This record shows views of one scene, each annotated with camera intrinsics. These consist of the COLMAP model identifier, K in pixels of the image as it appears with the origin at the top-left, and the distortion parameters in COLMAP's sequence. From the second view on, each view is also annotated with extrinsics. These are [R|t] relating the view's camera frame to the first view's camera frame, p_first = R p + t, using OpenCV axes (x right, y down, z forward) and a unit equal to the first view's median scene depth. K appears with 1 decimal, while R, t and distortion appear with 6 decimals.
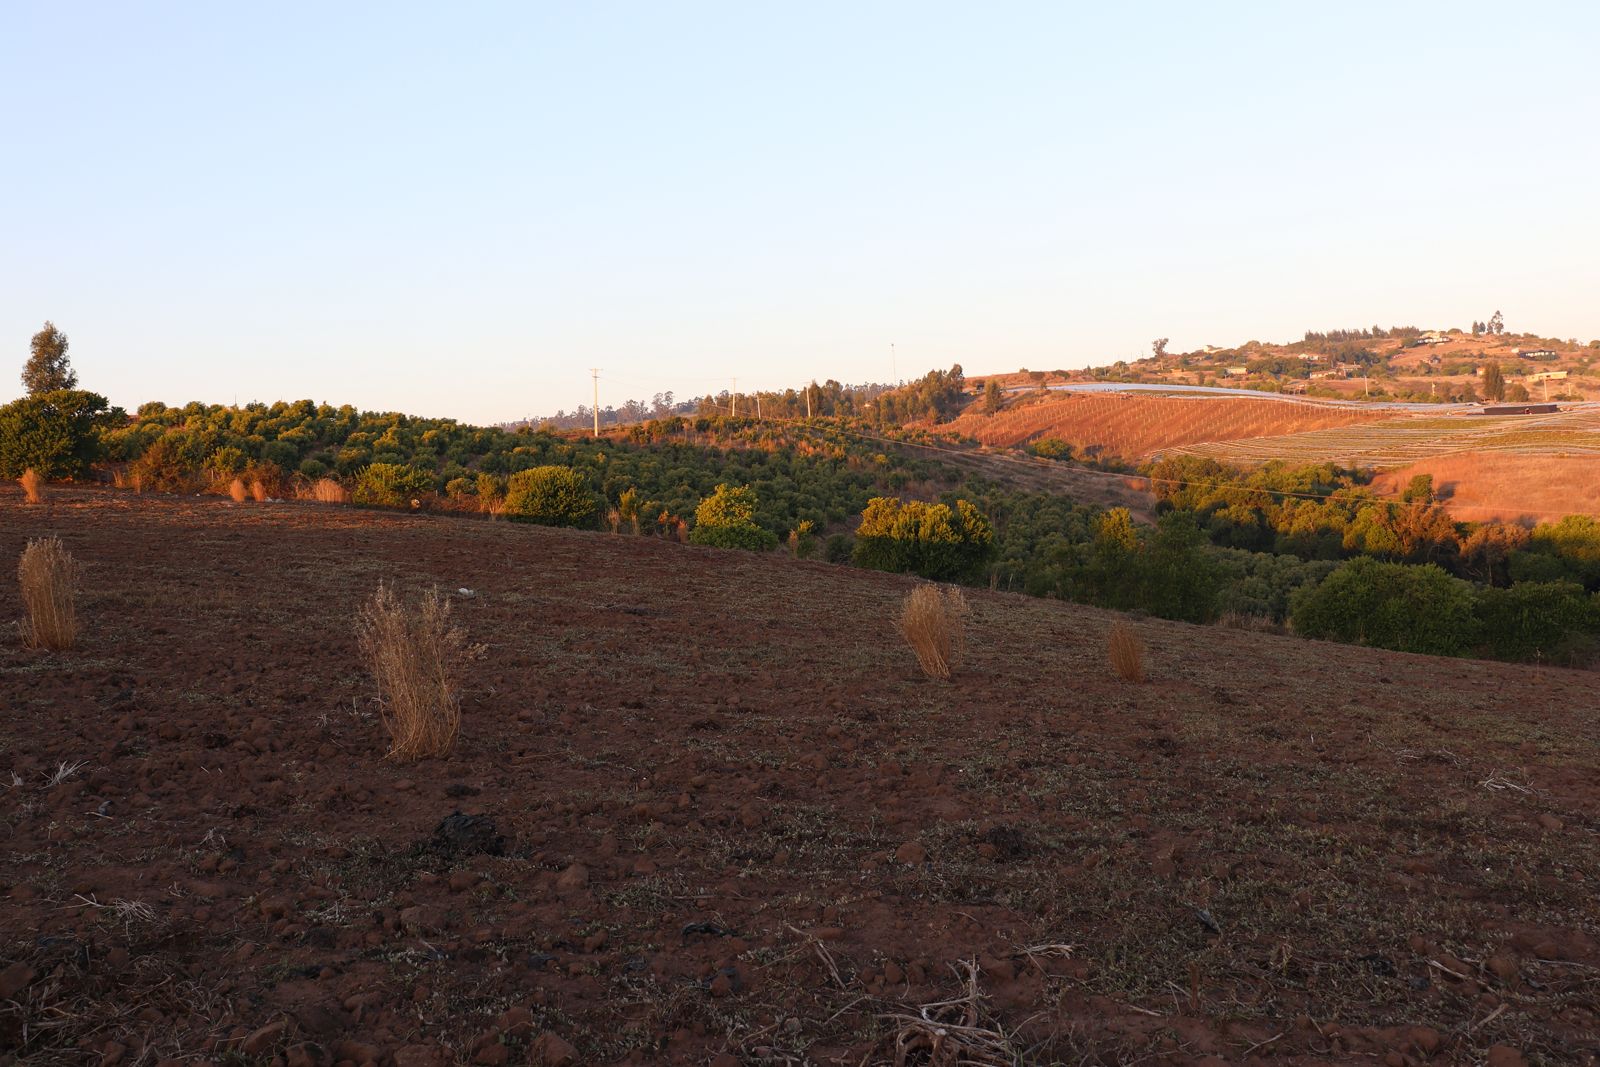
lens RADIAL K [[1306.3, 0, 773.1], [0, 1306.3, 457.5], [0, 0, 1]] dist [-0.080059, -0.008769]
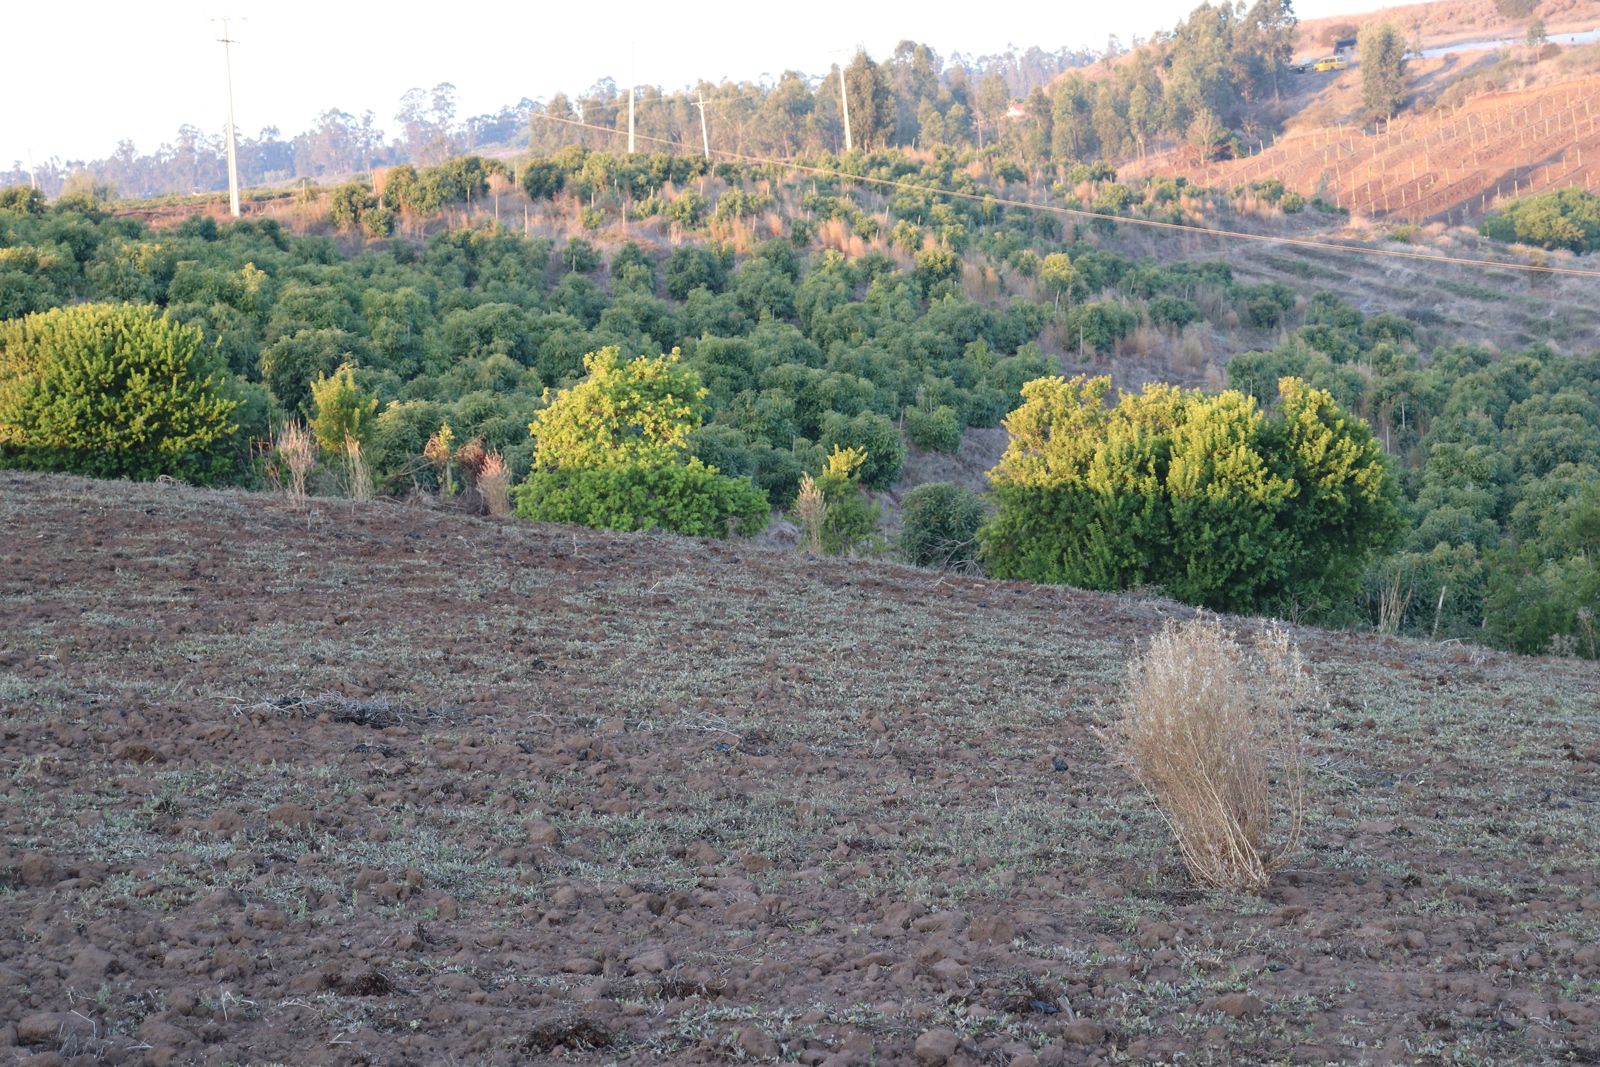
lens RADIAL K [[1324.4, 0, 806.4], [0, 1324.4, 542.6], [0, 0, 1]] dist [-0.172415, 0.160007]
pose [[0.999744, -0.021081, 0.008159, 0.011557], [0.020506, 0.997666, 0.065127, 0.051486], [-0.009512, -0.064943, 0.997844, 0.655060]]
